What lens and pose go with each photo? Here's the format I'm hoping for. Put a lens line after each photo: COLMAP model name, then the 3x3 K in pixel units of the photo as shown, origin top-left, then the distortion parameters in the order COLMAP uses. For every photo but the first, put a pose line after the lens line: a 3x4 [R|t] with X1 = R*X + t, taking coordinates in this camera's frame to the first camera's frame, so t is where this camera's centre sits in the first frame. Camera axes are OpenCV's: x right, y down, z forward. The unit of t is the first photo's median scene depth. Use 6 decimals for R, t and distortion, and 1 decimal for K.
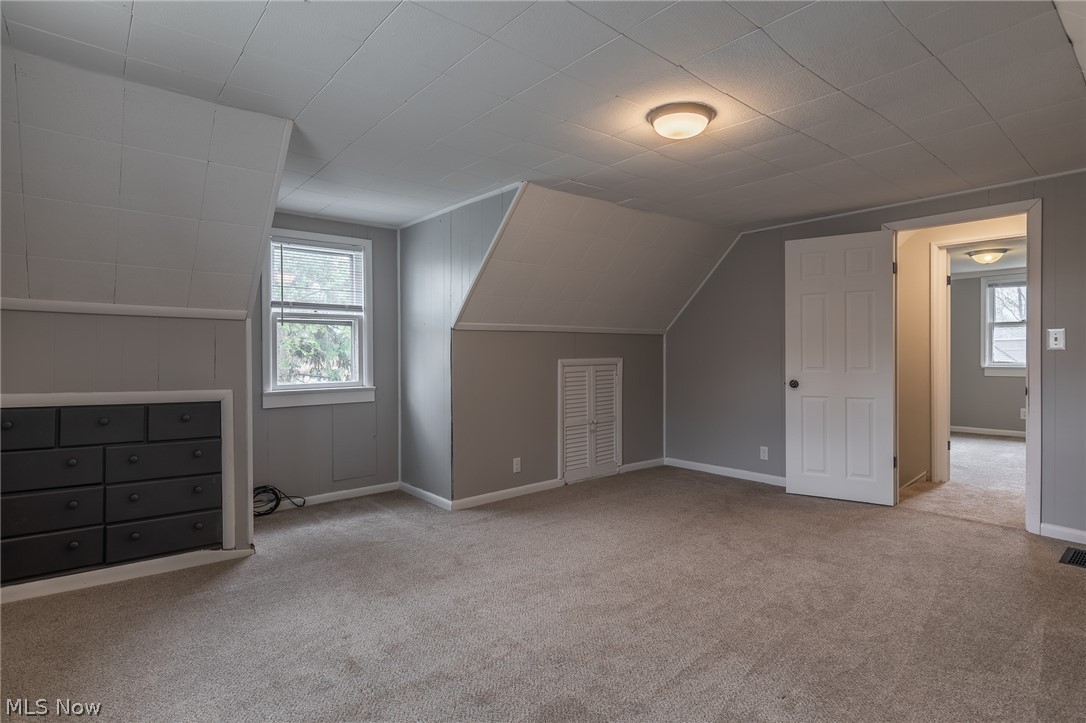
lens RADIAL K [[548.9, 0, 542.2], [0, 548.9, 359.6], [0, 0, 1]] dist [0.005175, -0.003801]
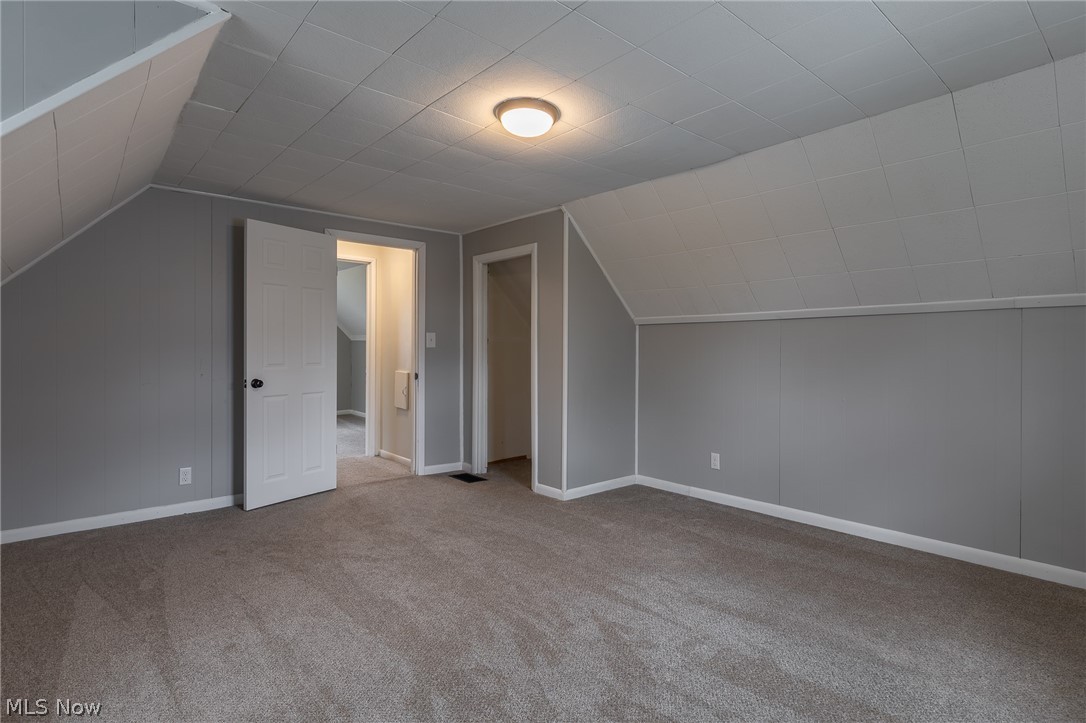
lens RADIAL K [[548.9, 0, 540.8], [0, 548.9, 355.6], [0, 0, 1]] dist [0.005175, -0.003801]
pose [[-0.002831, -0.007882, 0.999965, -0.508657], [0.009993, 0.999919, 0.007910, -0.004311], [-0.999946, 0.010015, -0.002752, 0.650318]]
